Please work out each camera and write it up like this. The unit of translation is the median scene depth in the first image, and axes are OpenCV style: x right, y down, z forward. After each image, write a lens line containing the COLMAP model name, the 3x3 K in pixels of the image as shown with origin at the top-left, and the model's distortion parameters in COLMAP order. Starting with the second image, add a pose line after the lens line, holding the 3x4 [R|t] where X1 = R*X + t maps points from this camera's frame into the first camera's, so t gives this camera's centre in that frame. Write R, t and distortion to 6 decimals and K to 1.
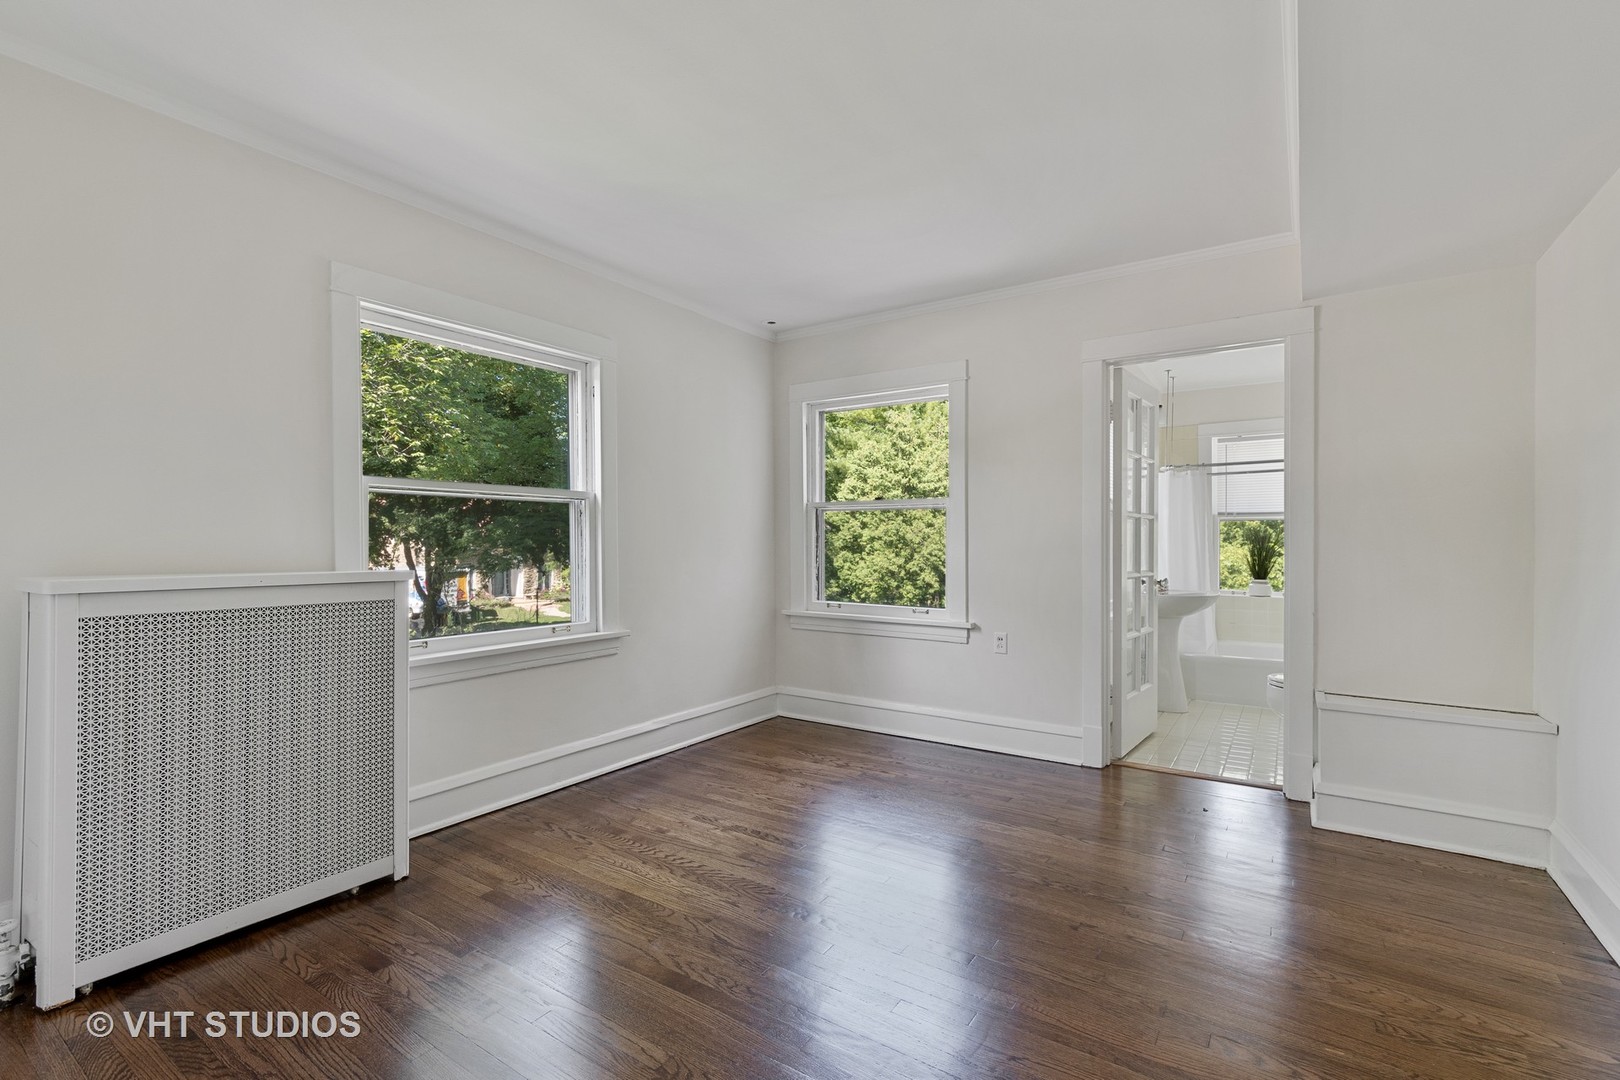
lens RADIAL K [[722.5, 0, 798.6], [0, 722.5, 543.8], [0, 0, 1]] dist [-0.001489, -0.001220]
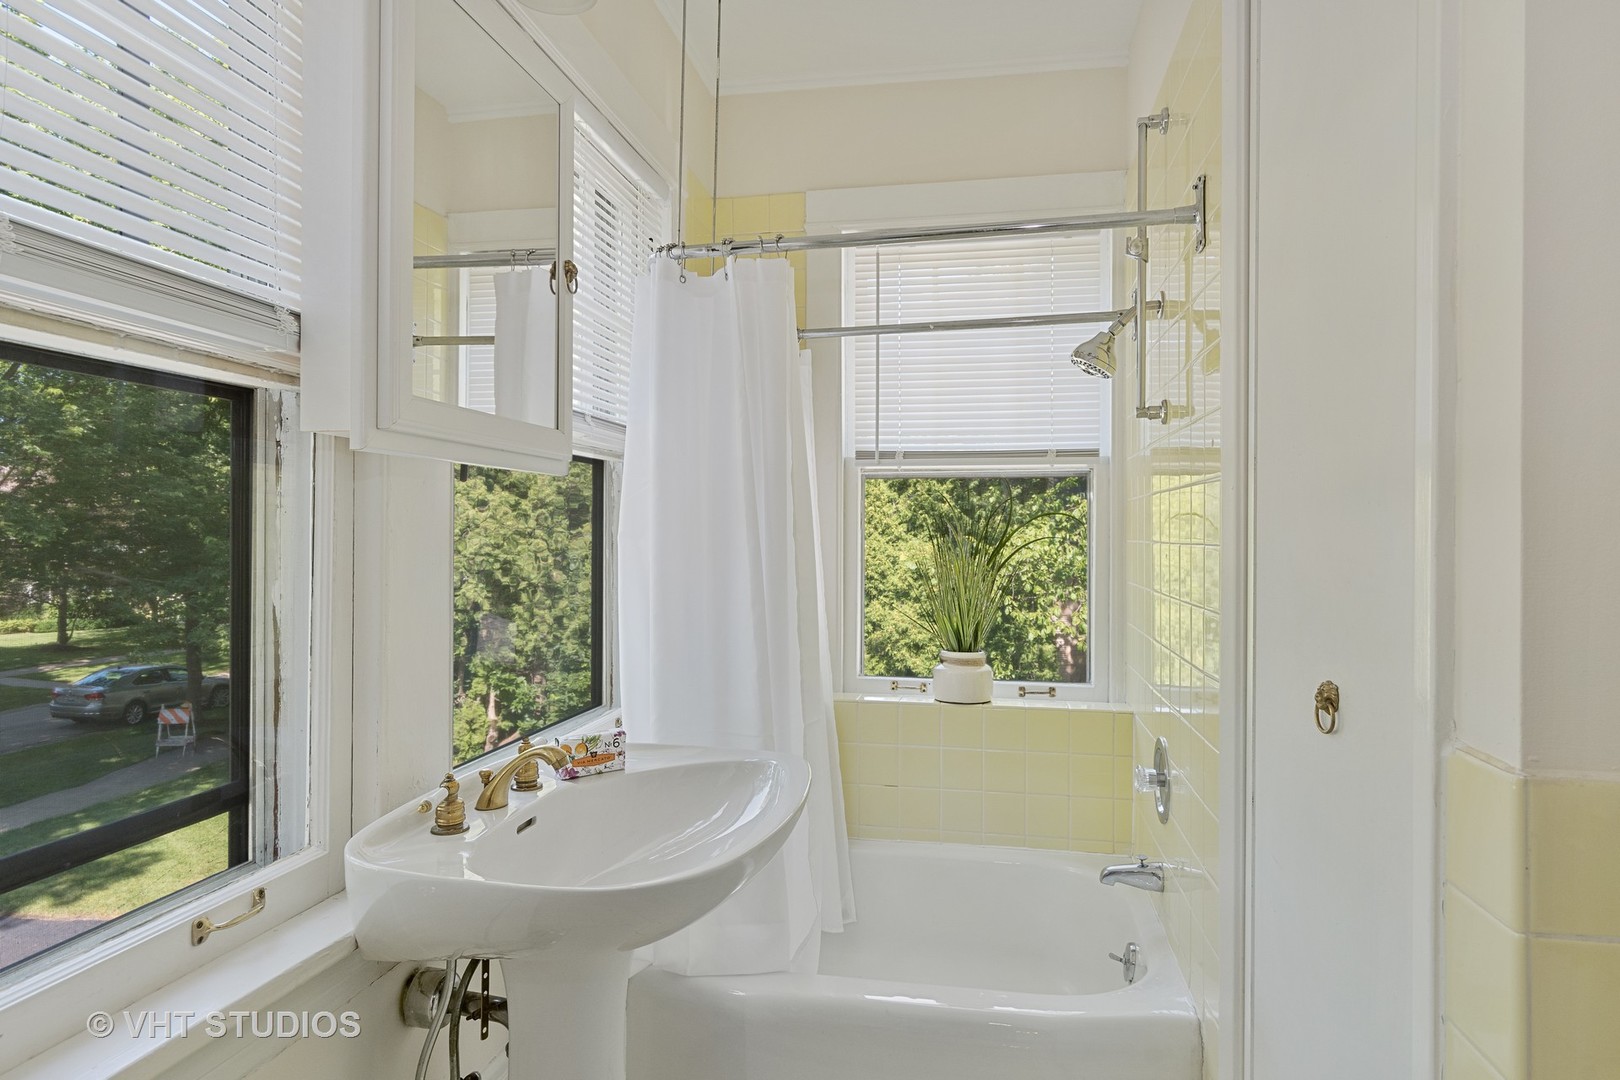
lens RADIAL K [[920.7, 0, 814.8], [0, 920.7, 534.3], [0, 0, 1]] dist [0.000722, 0.000017]
pose [[0.912196, 0.001133, 0.409752, 0.126229], [-0.001248, 0.999999, 0.000013, -0.001404], [-0.409751, -0.000523, 0.912197, 0.200525]]
